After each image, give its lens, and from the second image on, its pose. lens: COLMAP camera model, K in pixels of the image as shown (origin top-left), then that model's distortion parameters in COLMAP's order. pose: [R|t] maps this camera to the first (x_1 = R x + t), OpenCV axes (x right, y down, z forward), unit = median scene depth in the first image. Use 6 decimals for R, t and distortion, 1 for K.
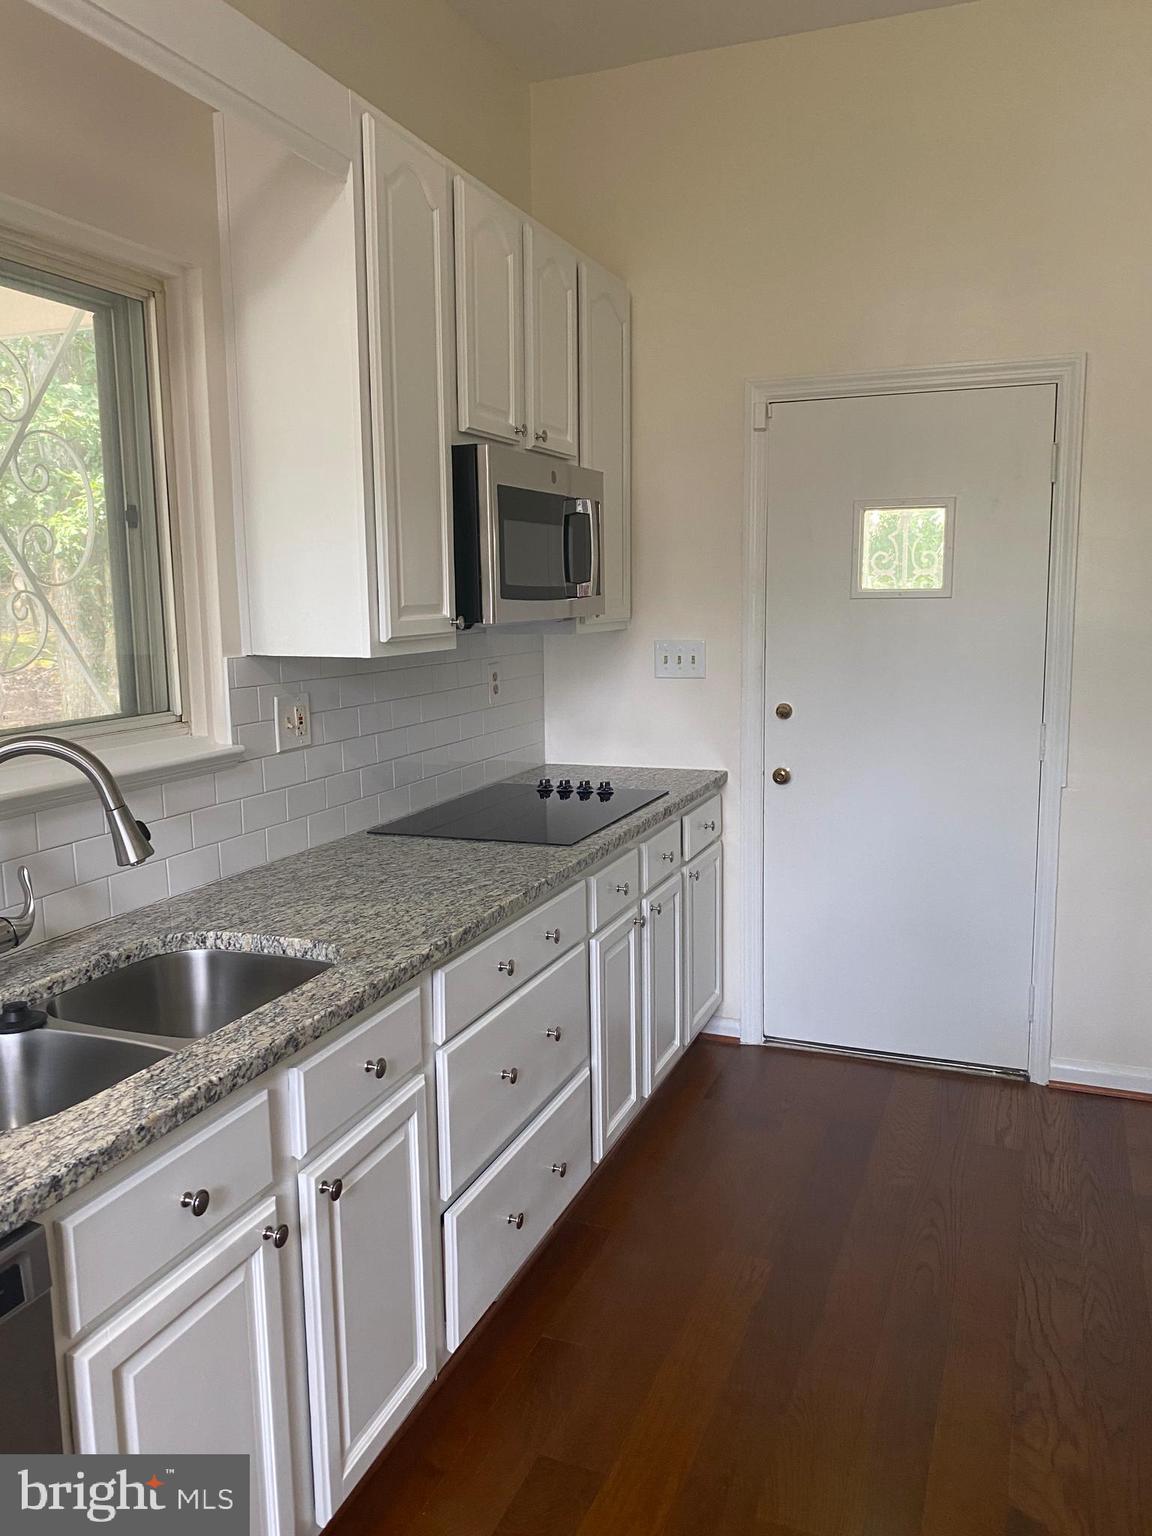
lens RADIAL K [[1162.4, 0, 576.0], [0, 1162.4, 768.0], [0, 0, 1]] dist [0.007898, -0.082462]
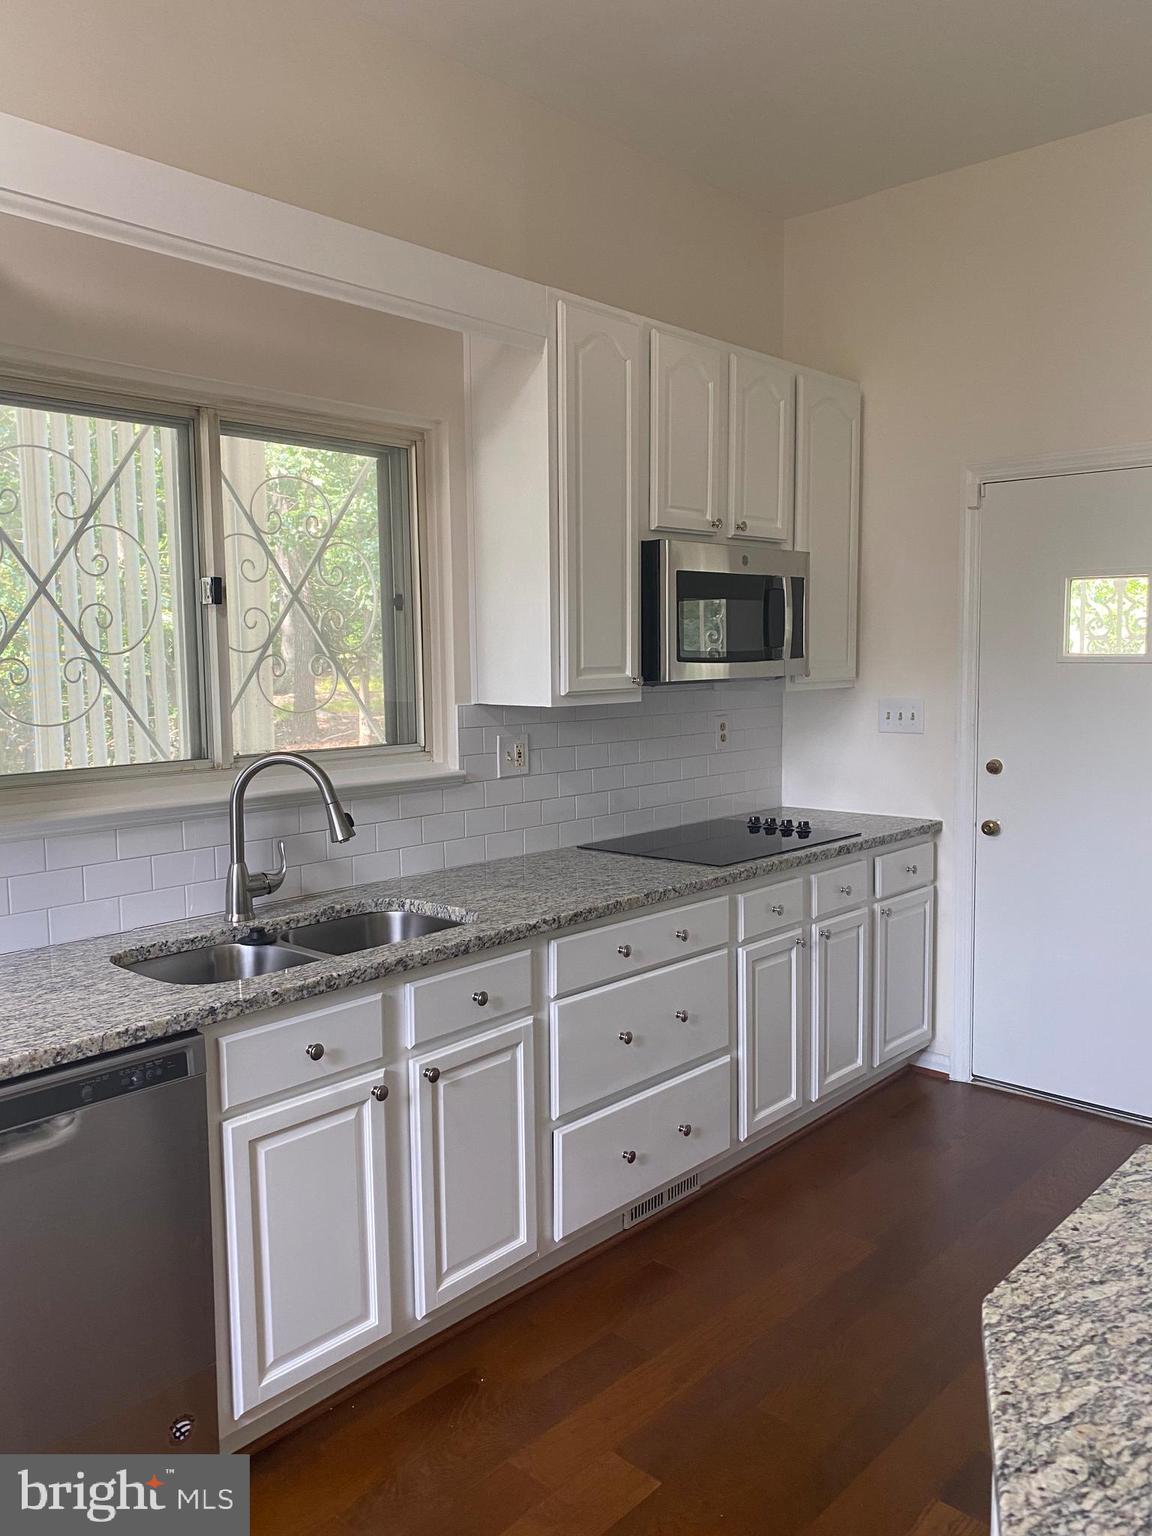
lens RADIAL K [[1162.4, 0, 576.0], [0, 1162.4, 768.0], [0, 0, 1]] dist [0.007898, -0.082462]
pose [[0.930347, 0.038395, -0.364664, 0.325228], [-0.055963, 0.997720, -0.037729, 0.021342], [0.362383, 0.055509, 0.930375, -0.201505]]
